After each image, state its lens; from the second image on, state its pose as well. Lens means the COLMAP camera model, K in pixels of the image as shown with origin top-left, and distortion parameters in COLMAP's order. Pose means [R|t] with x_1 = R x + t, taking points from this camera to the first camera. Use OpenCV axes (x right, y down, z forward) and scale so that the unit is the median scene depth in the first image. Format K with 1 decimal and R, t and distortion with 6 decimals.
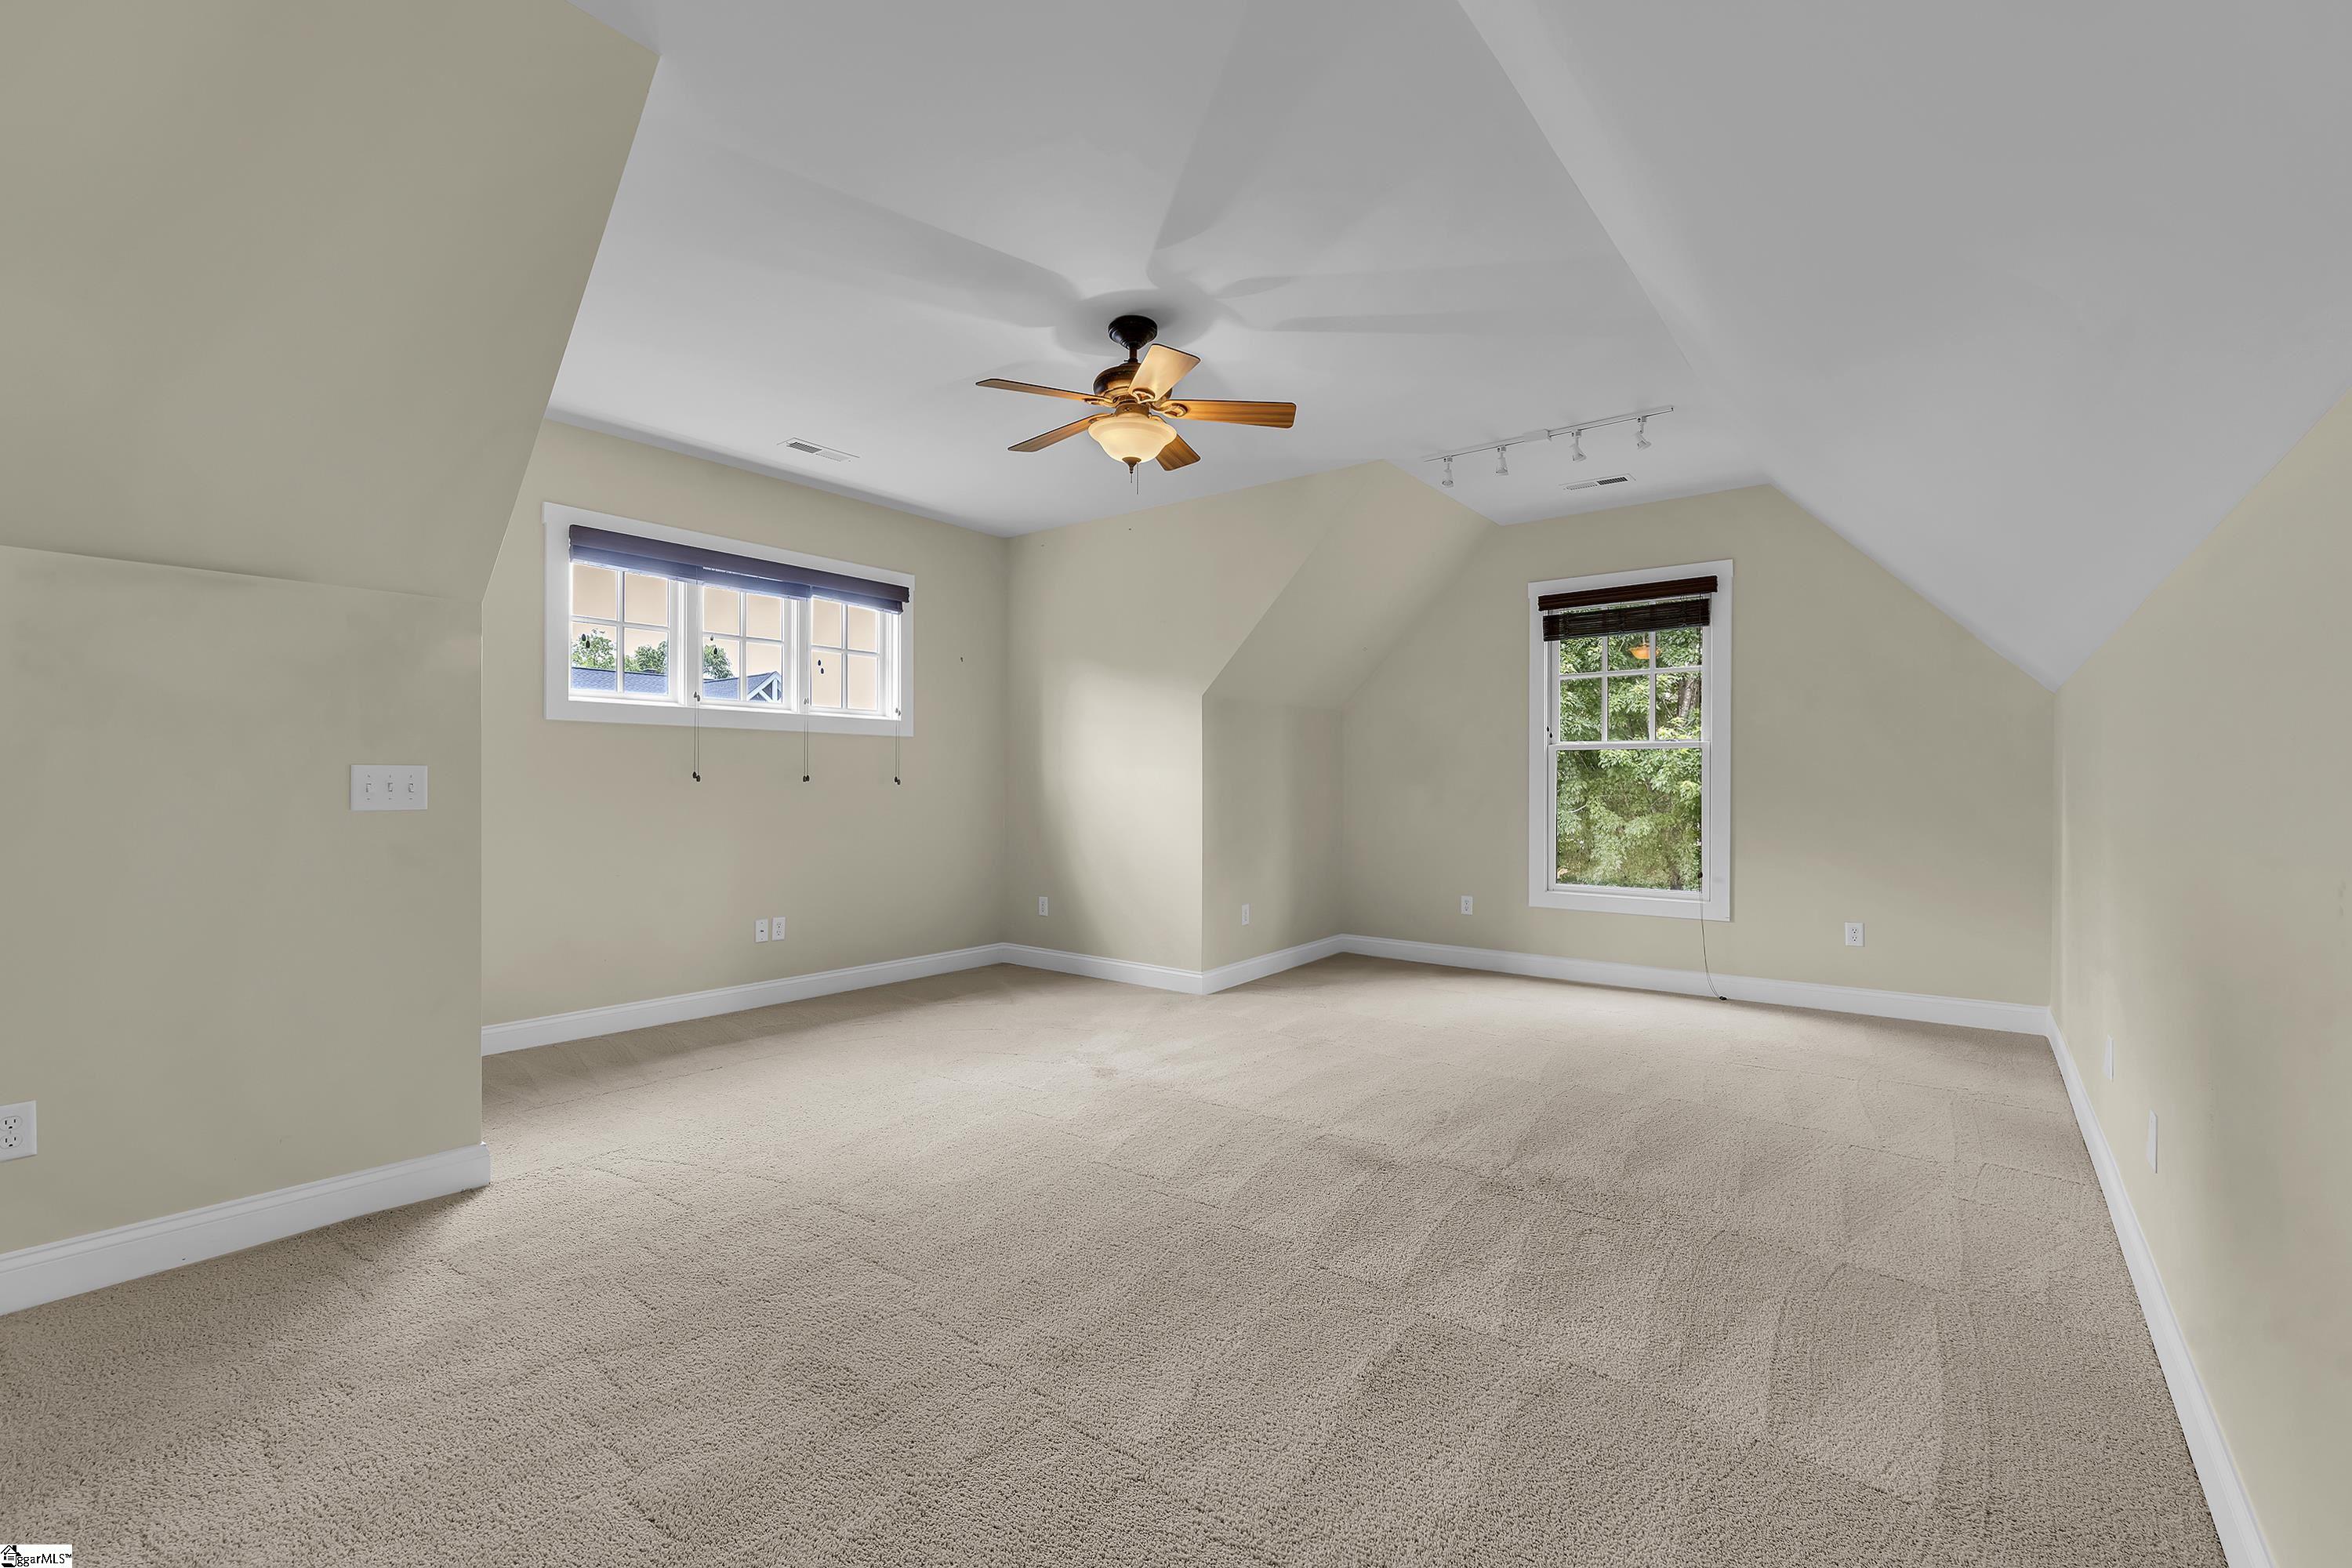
lens RADIAL K [[1023.6, 0, 1182.5], [0, 1023.6, 794.8], [0, 0, 1]] dist [0.000102, 0.000000]
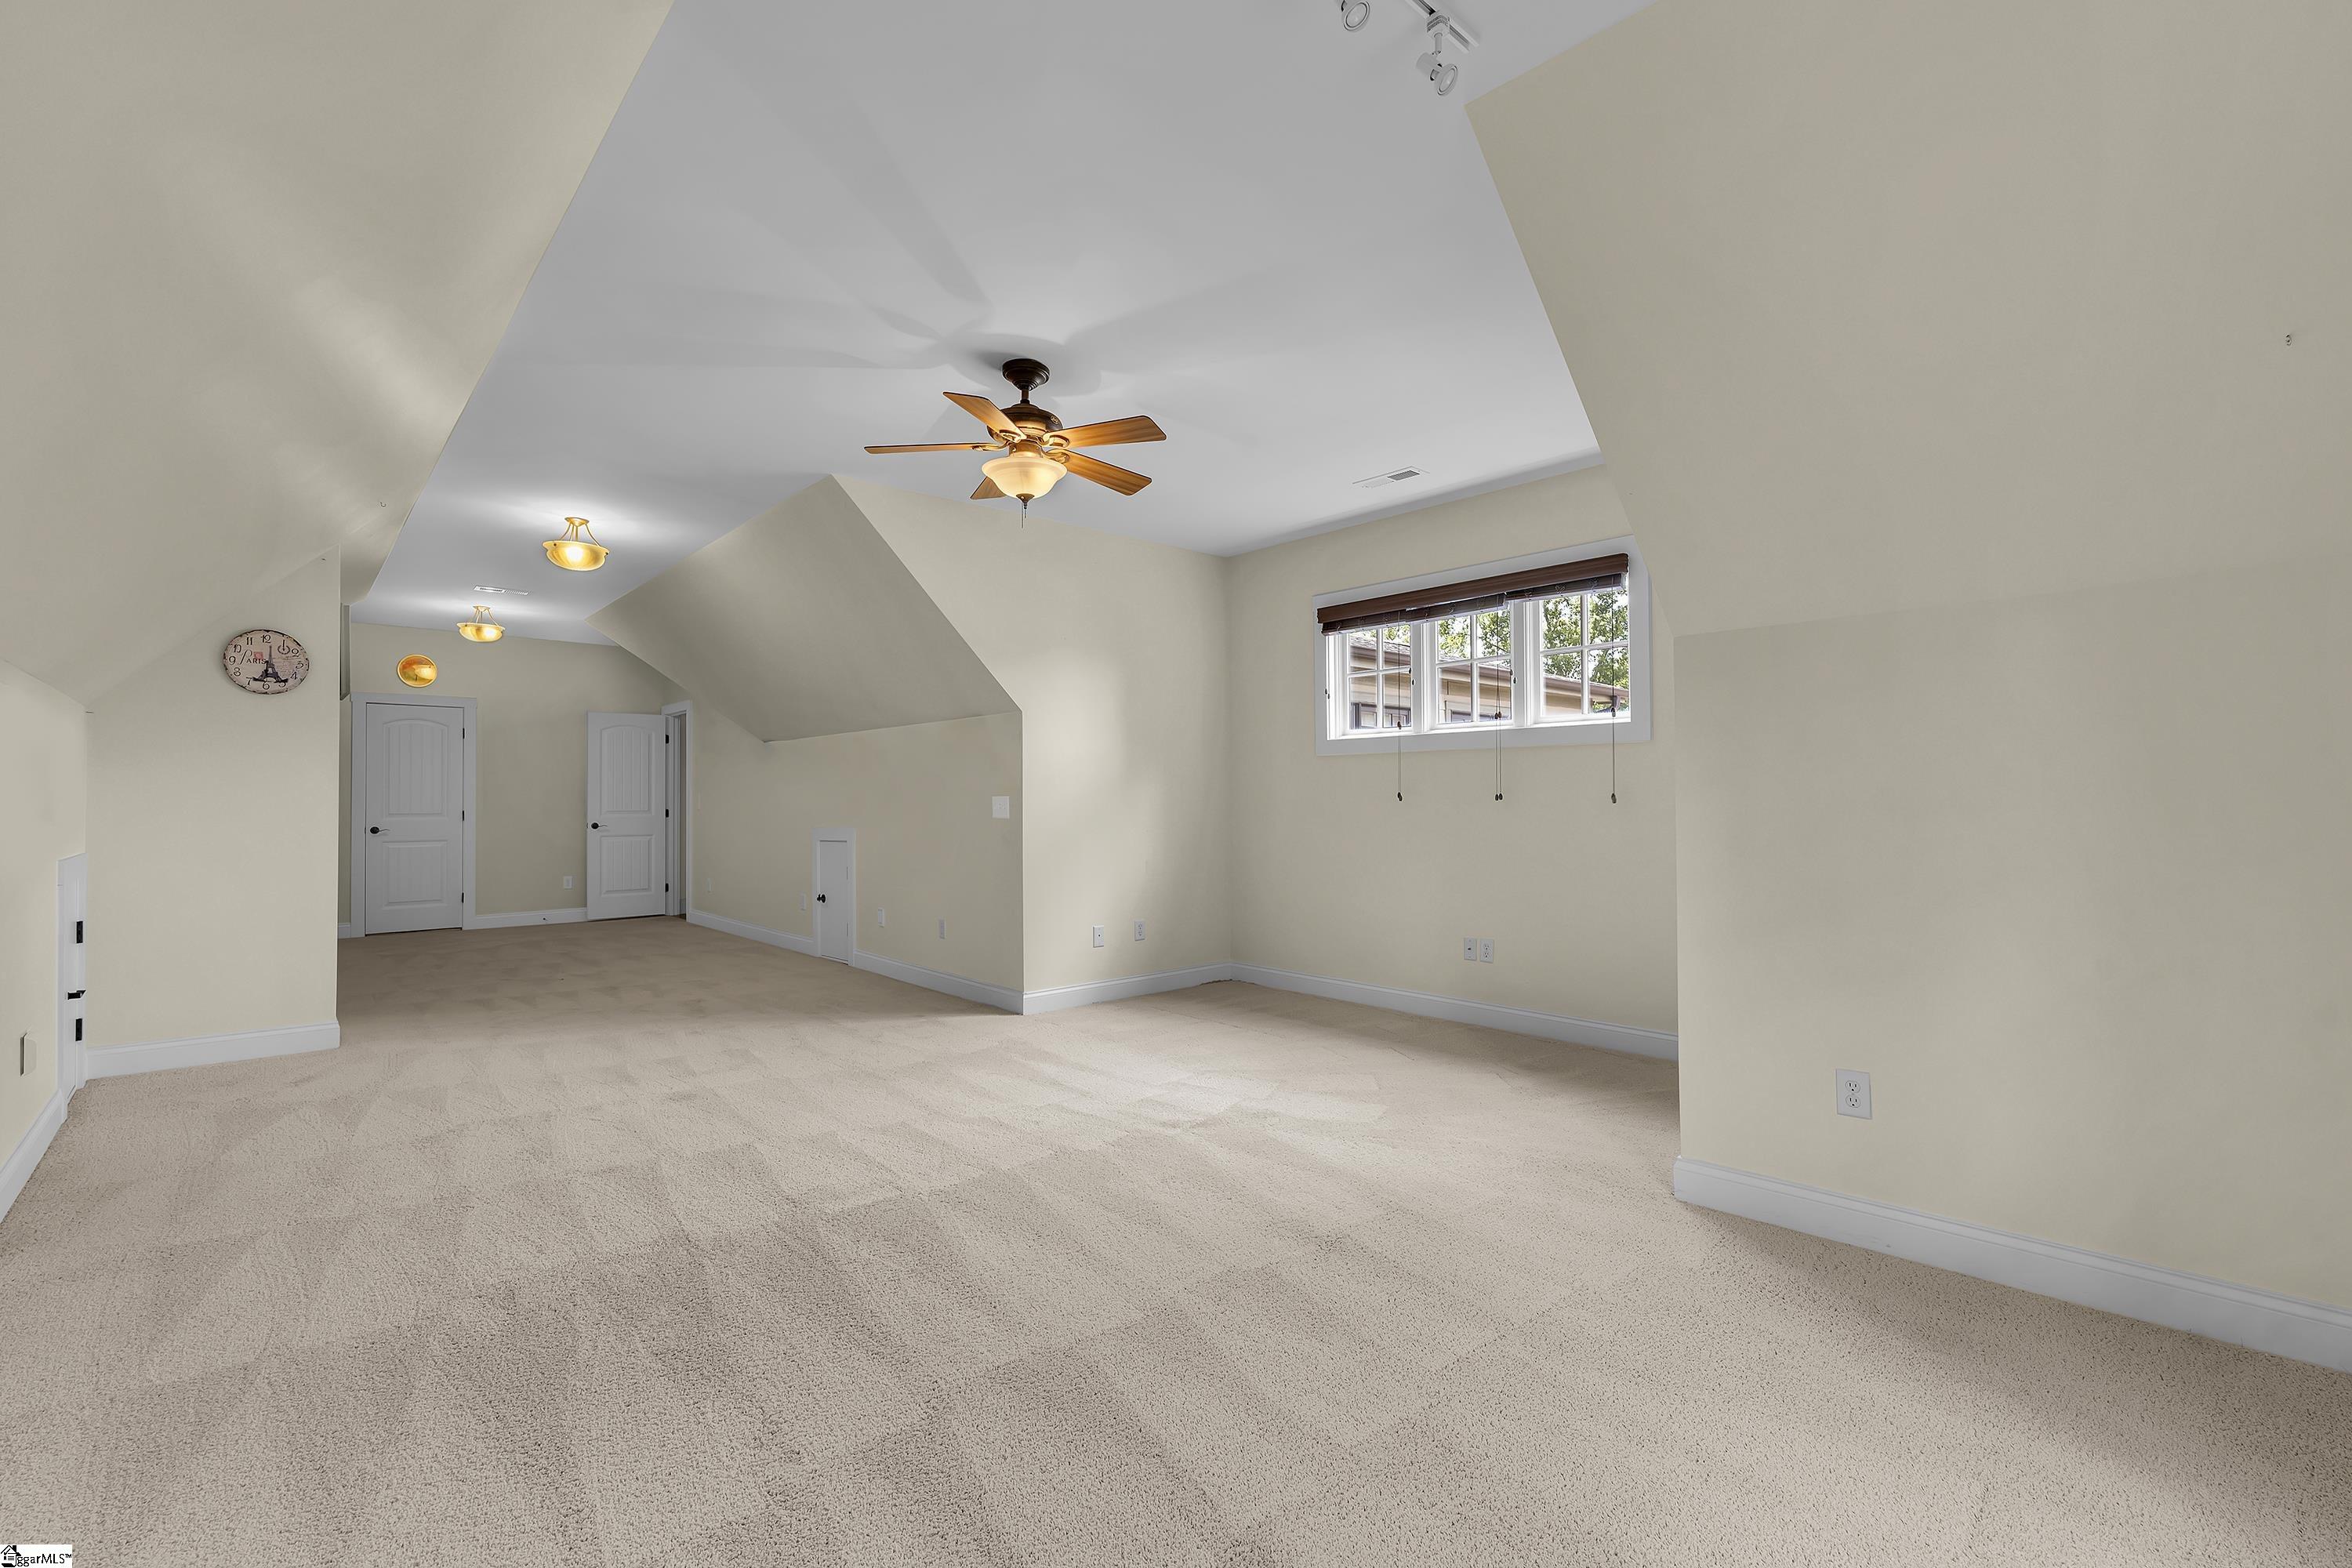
lens RADIAL K [[1023.6, 0, 1182.5], [0, 1023.6, 794.8], [0, 0, 1]] dist [0.000102, 0.000000]
pose [[-0.183157, -0.006736, -0.983061, 0.948940], [-0.004545, 0.999972, -0.006005, -0.015749], [0.983073, 0.003368, -0.183182, 1.350167]]
